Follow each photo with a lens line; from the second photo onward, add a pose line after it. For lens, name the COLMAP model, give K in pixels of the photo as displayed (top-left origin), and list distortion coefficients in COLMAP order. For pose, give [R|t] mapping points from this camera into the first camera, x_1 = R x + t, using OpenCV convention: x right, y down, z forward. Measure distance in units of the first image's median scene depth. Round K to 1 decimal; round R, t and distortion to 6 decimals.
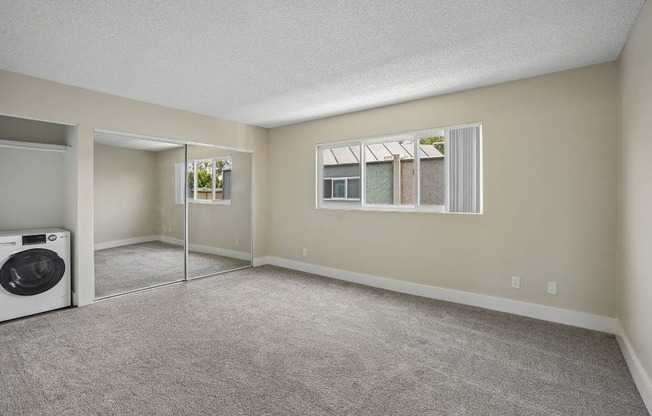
lens RADIAL K [[310.5, 0, 326.0], [0, 310.5, 208.0], [0, 0, 1]] dist [-0.030256, 0.000593]
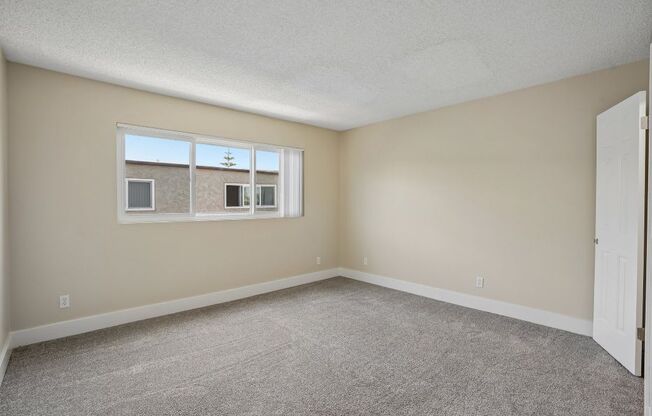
lens RADIAL K [[310.5, 0, 326.0], [0, 310.5, 208.0], [0, 0, 1]] dist [-0.030256, 0.000593]
pose [[0.190532, -0.022739, 0.981418, -0.758897], [0.048989, 0.998706, 0.013629, -0.026653], [-0.980458, 0.045482, 0.191399, 0.574475]]
